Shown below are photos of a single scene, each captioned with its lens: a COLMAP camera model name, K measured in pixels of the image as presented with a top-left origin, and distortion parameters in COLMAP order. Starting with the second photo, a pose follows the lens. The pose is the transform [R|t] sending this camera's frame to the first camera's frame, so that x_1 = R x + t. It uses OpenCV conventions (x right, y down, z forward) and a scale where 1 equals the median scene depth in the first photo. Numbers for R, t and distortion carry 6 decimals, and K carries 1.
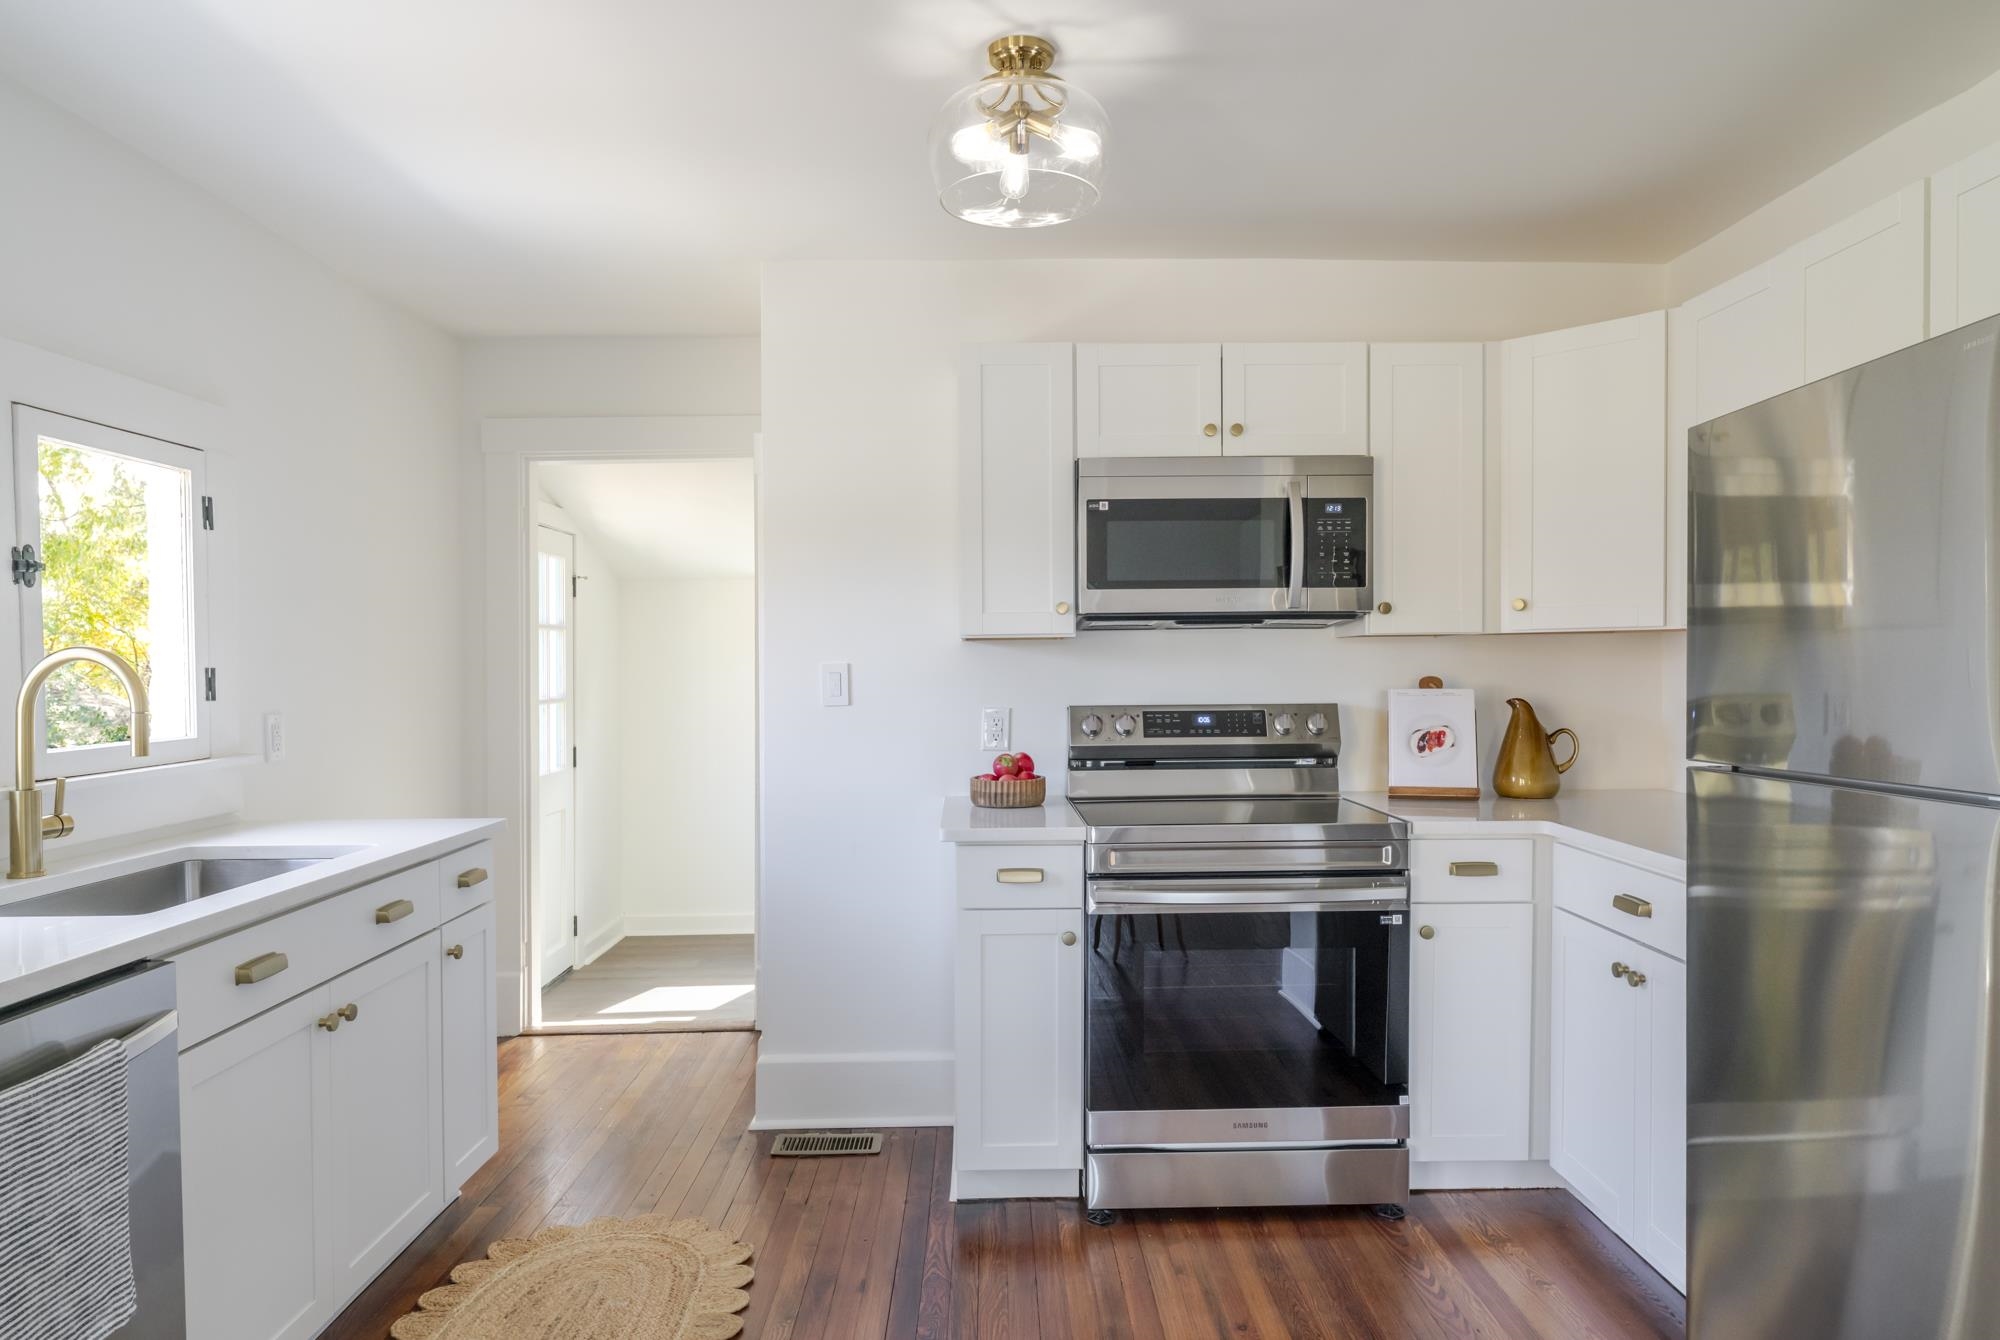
lens RADIAL K [[1234.5, 0, 1001.5], [0, 1234.5, 676.7], [0, 0, 1]] dist [-0.001194, 0.000933]
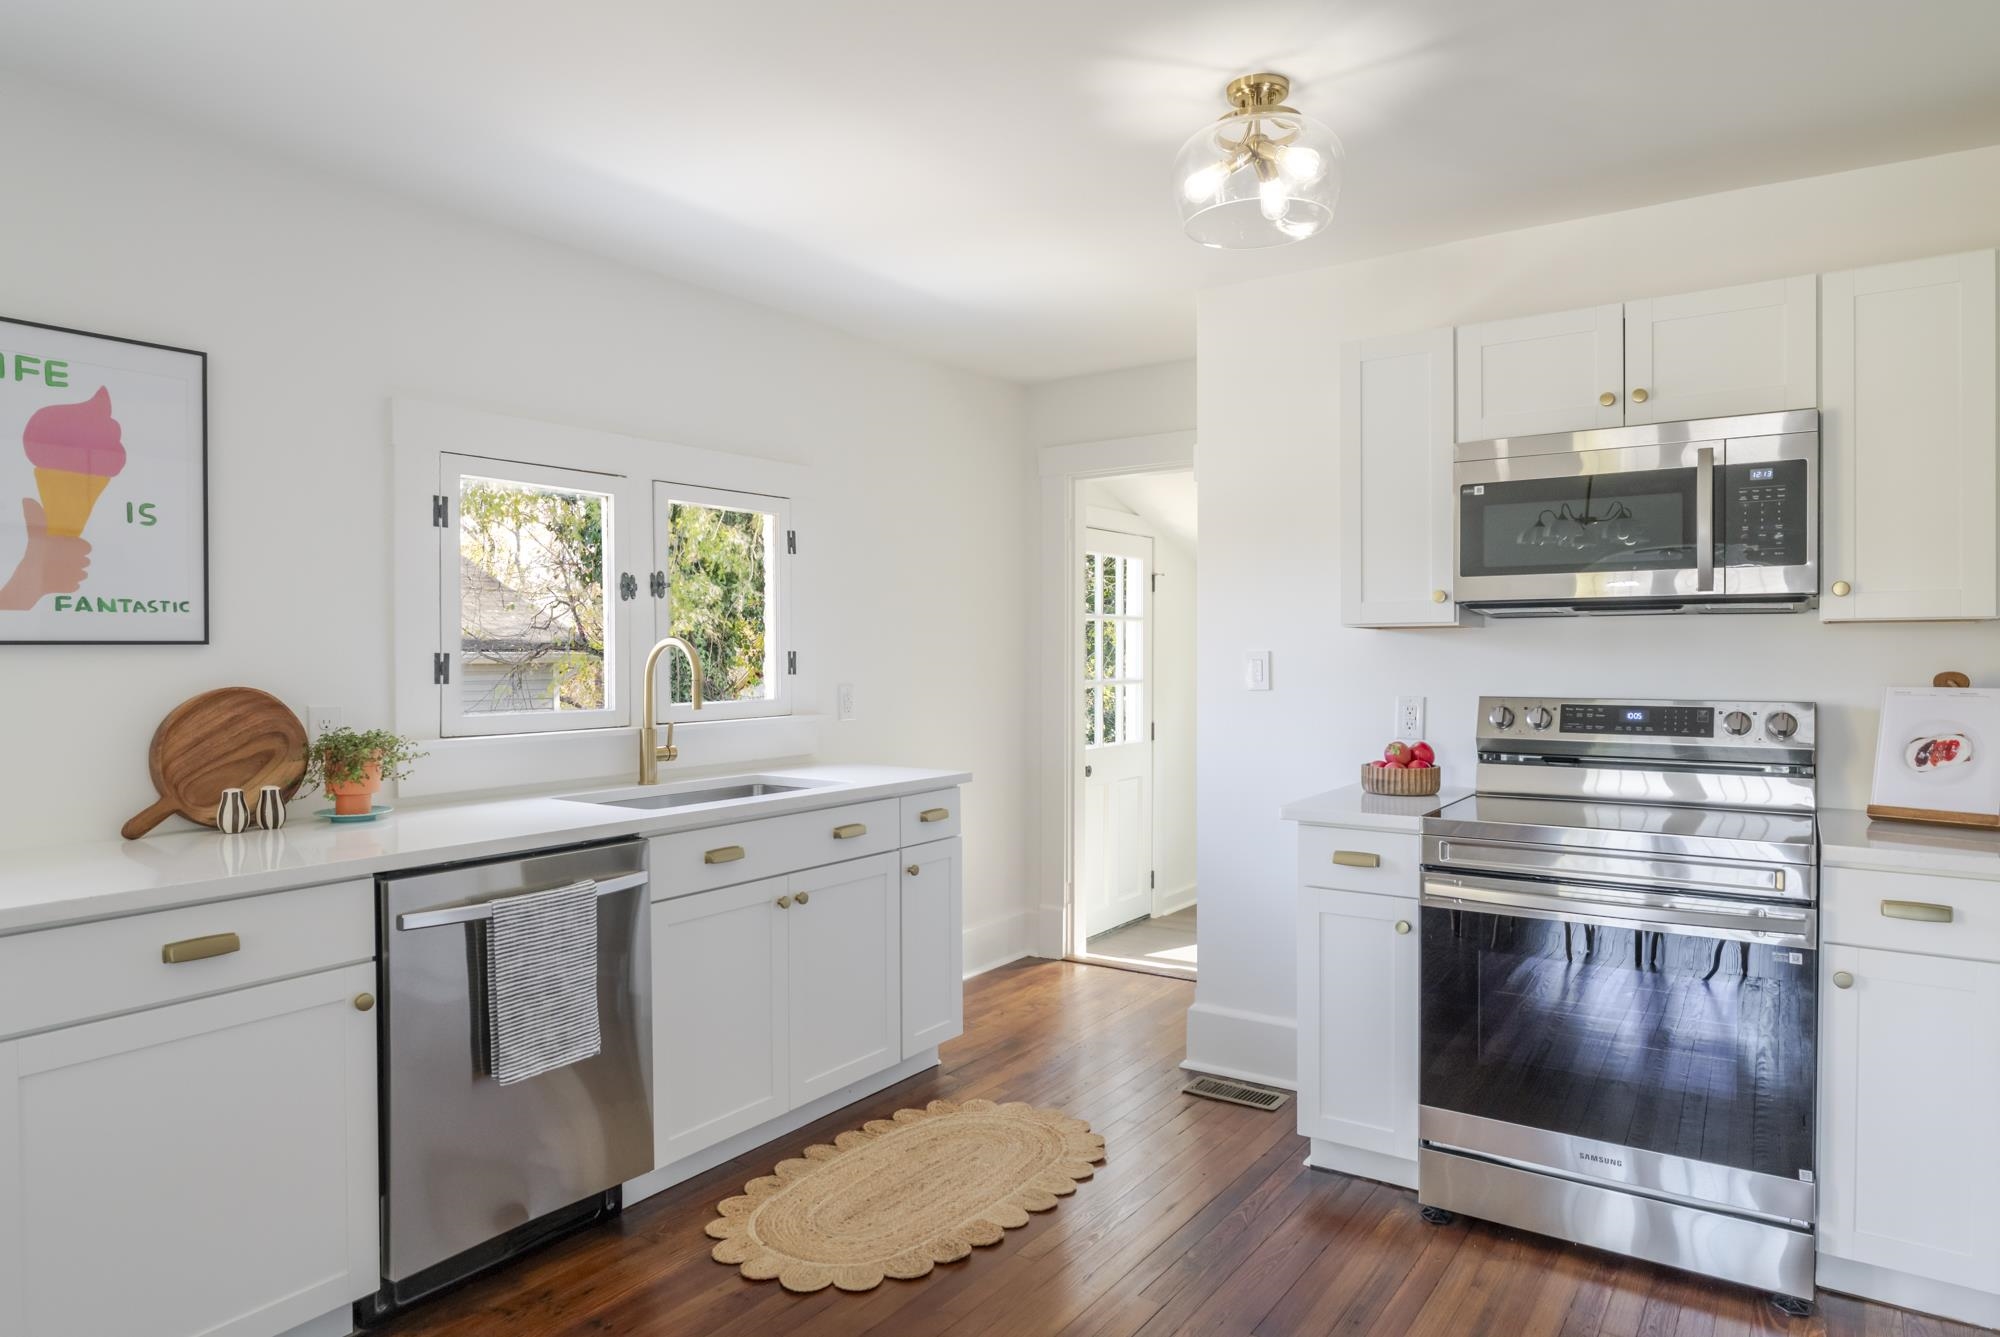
lens RADIAL K [[1207.4, 0, 994.4], [0, 1207.4, 649.6], [0, 0, 1]] dist [-0.002659, 0.000468]
pose [[0.813443, 0.005649, -0.581617, 0.316960], [-0.011879, 0.999906, -0.006903, -0.002101], [0.581523, 0.012524, 0.813434, 0.007438]]
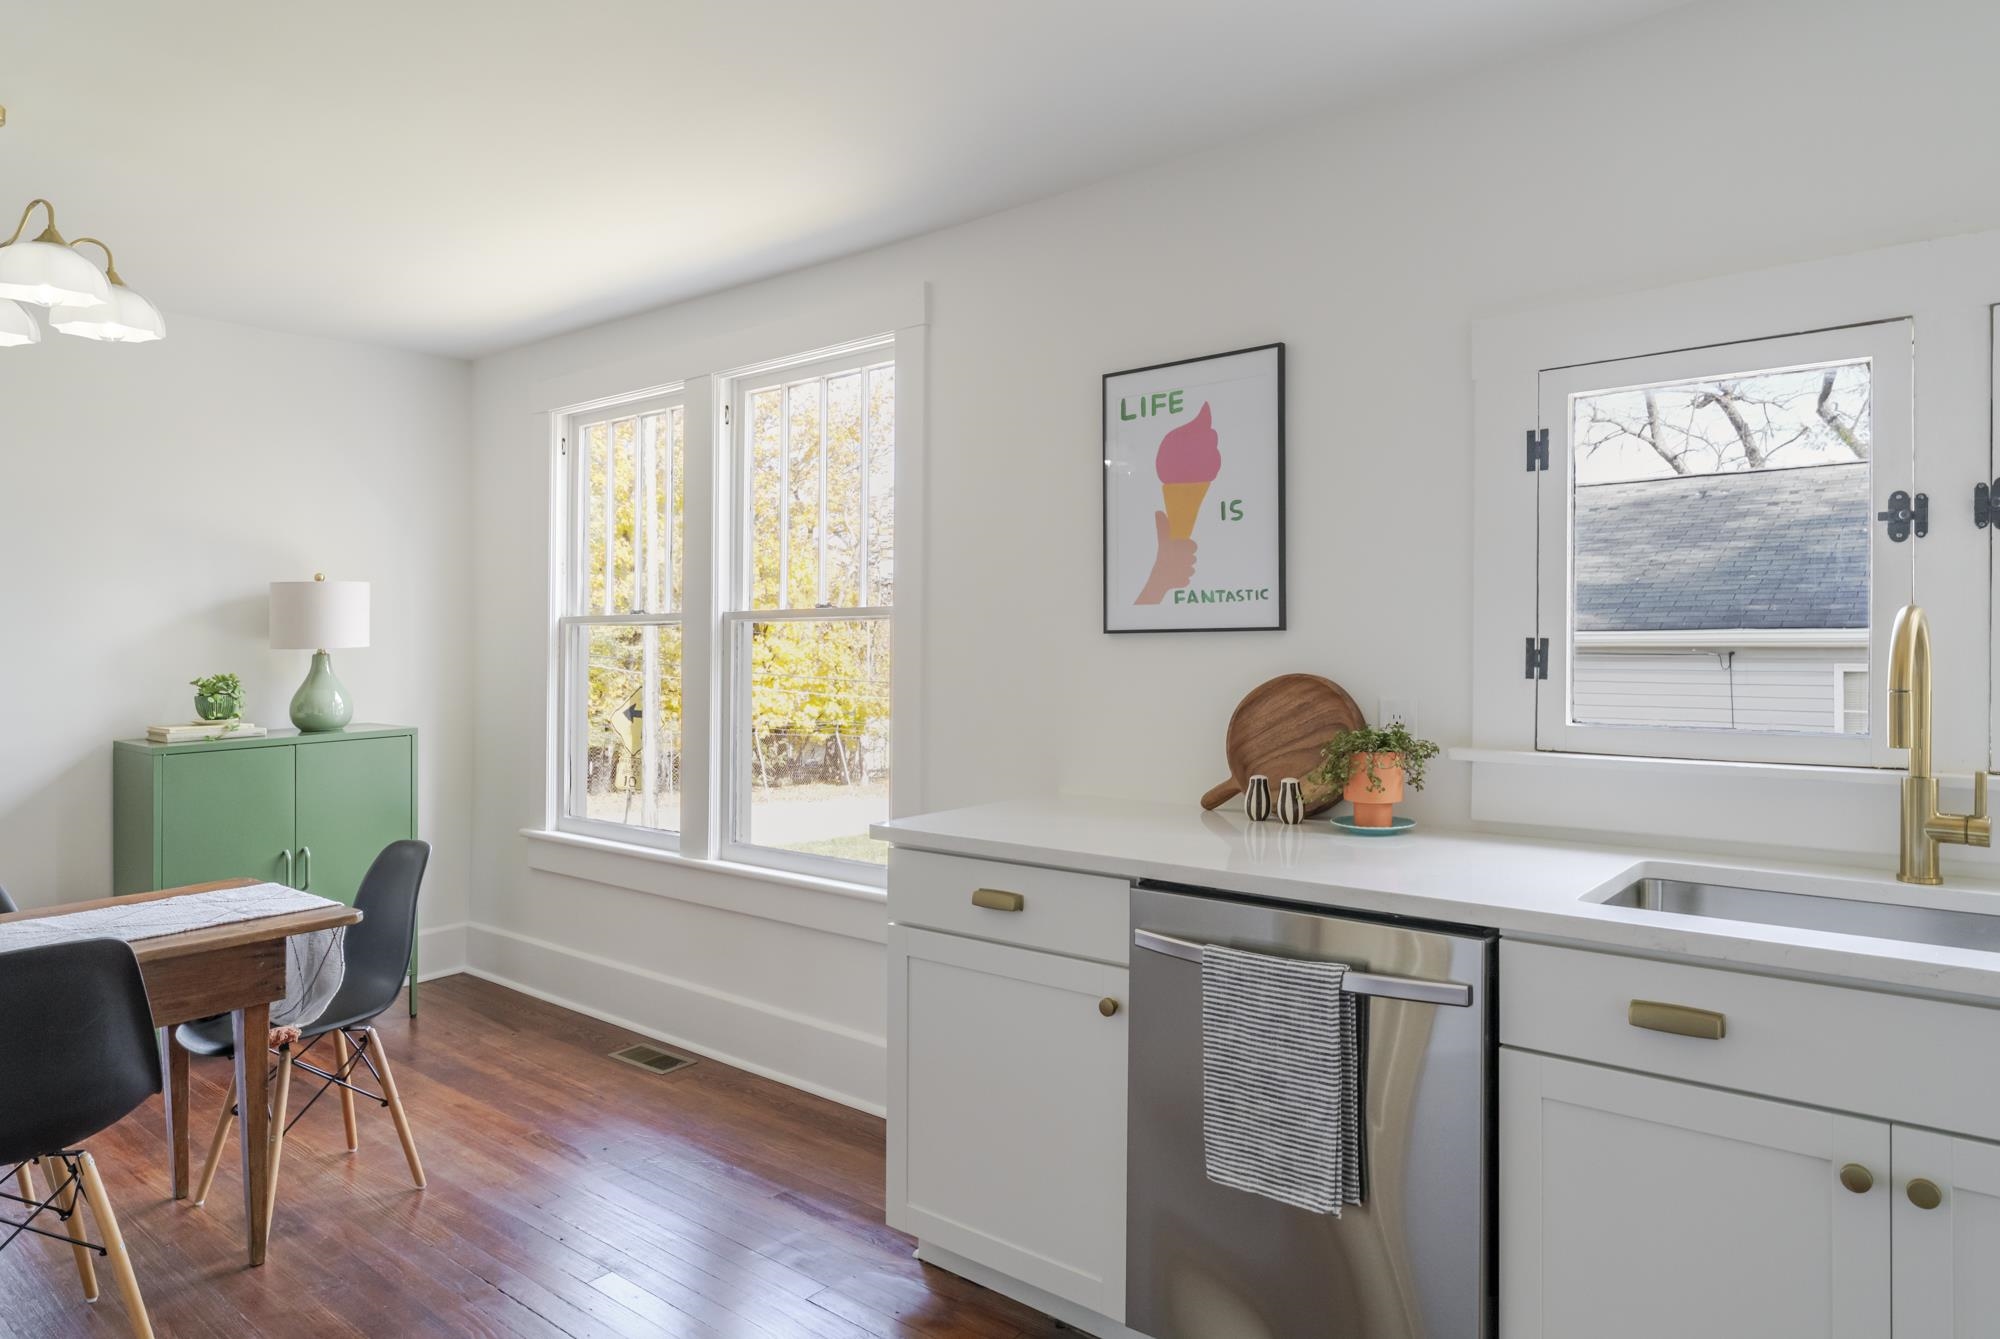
lens RADIAL K [[1248.8, 0, 1003.1], [0, 1248.8, 601.0], [0, 0, 1]] dist [0.004353, 0.000353]
pose [[-0.656408, -0.008727, -0.754356, 0.179392], [0.004480, 0.999870, -0.015465, -0.012435], [0.754393, -0.013531, -0.656284, 0.762839]]
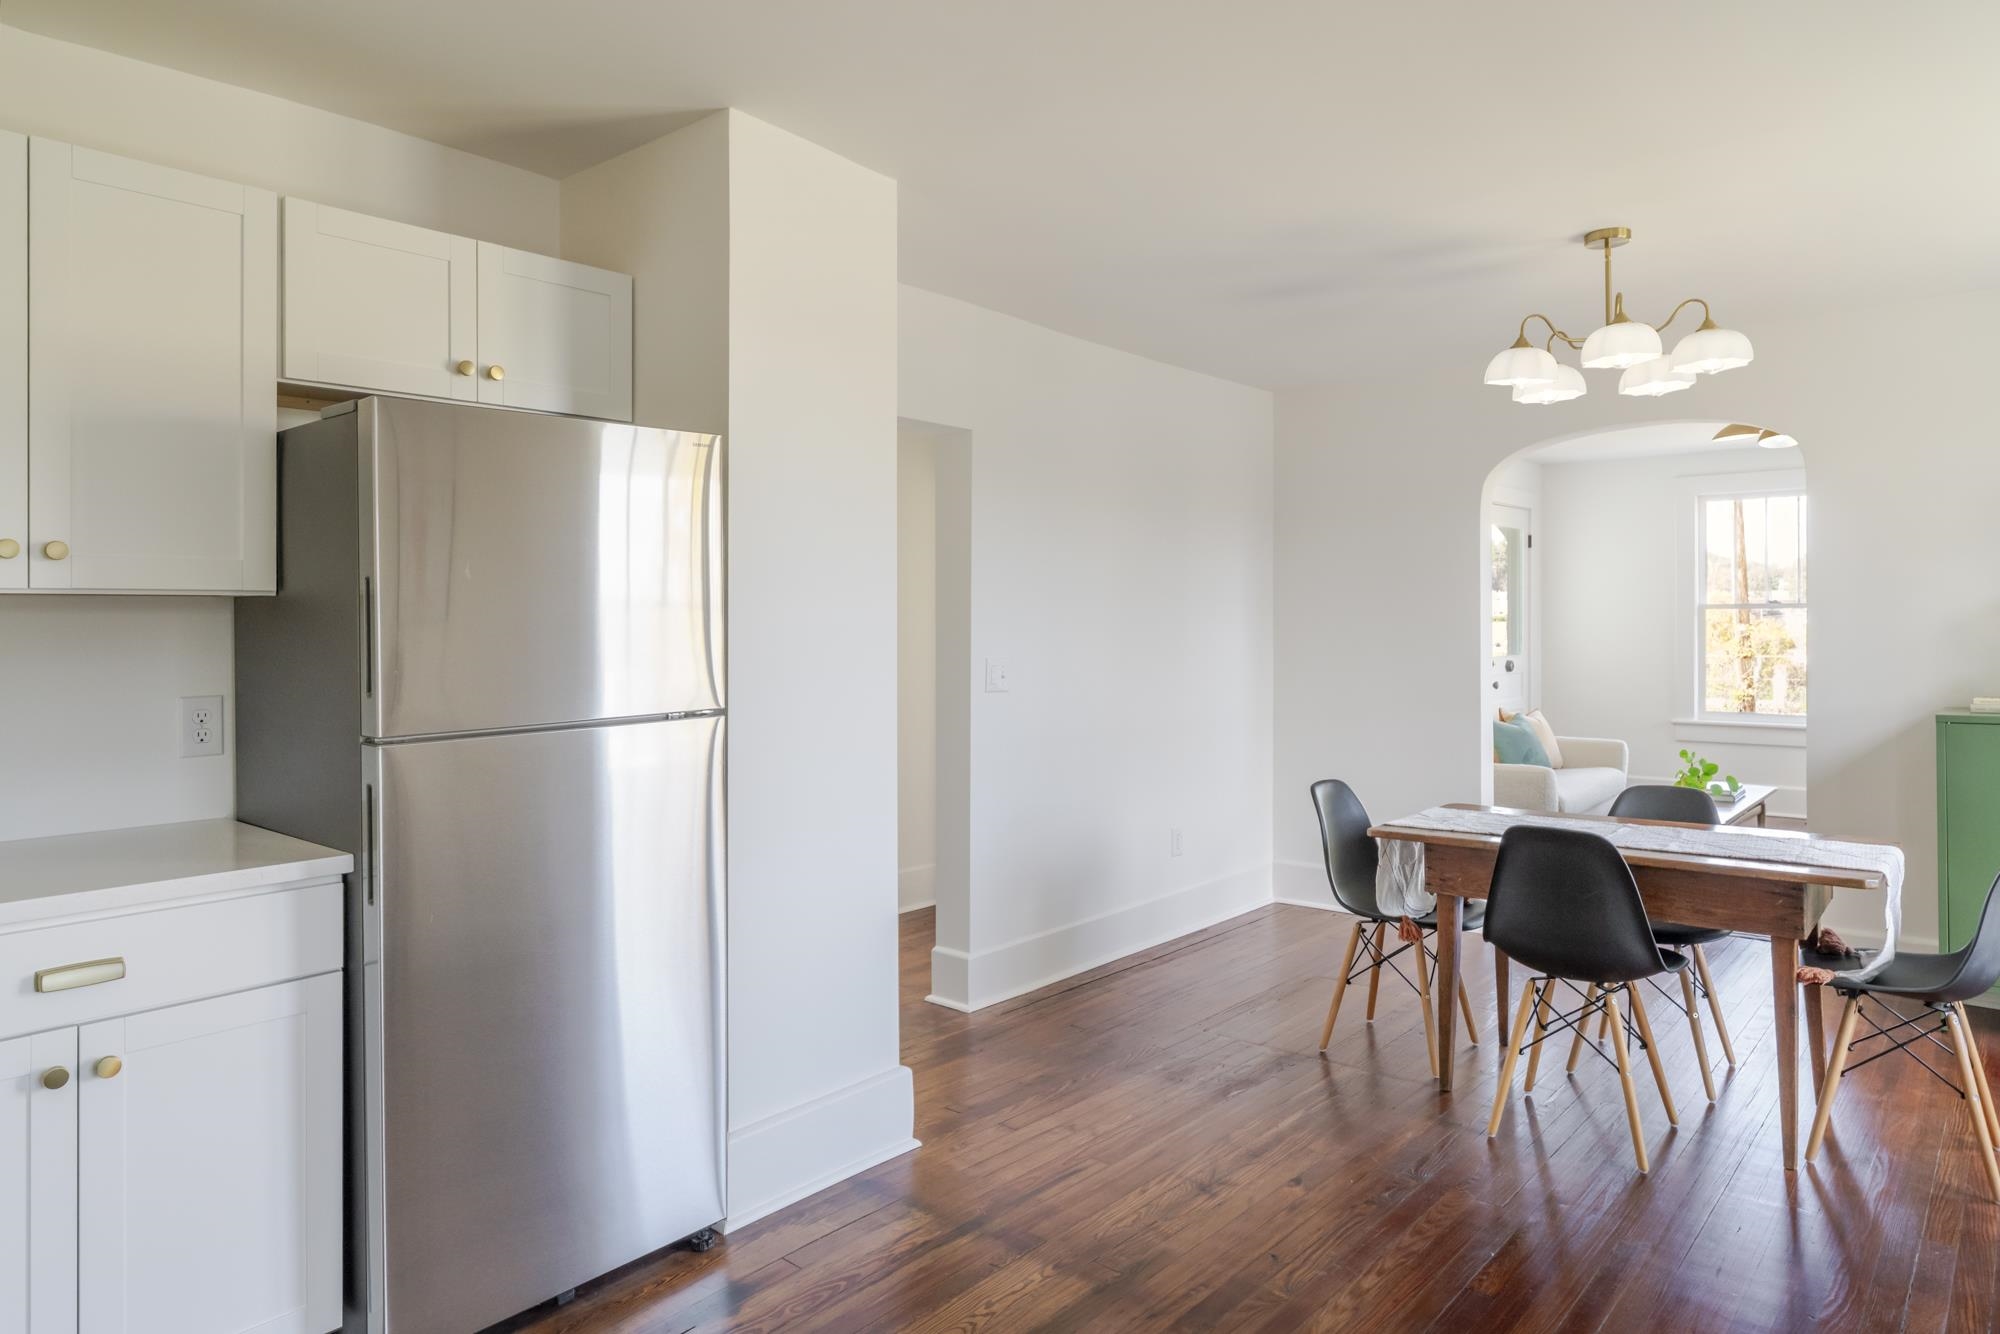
lens RADIAL K [[1248.8, 0, 1003.1], [0, 1248.8, 598.5], [0, 0, 1]] dist [0.004353, 0.000353]
pose [[-0.760617, 0.023116, 0.648789, -0.280937], [0.019248, 0.999730, -0.013054, -0.015144], [-0.648916, 0.002559, -0.760856, 0.939356]]
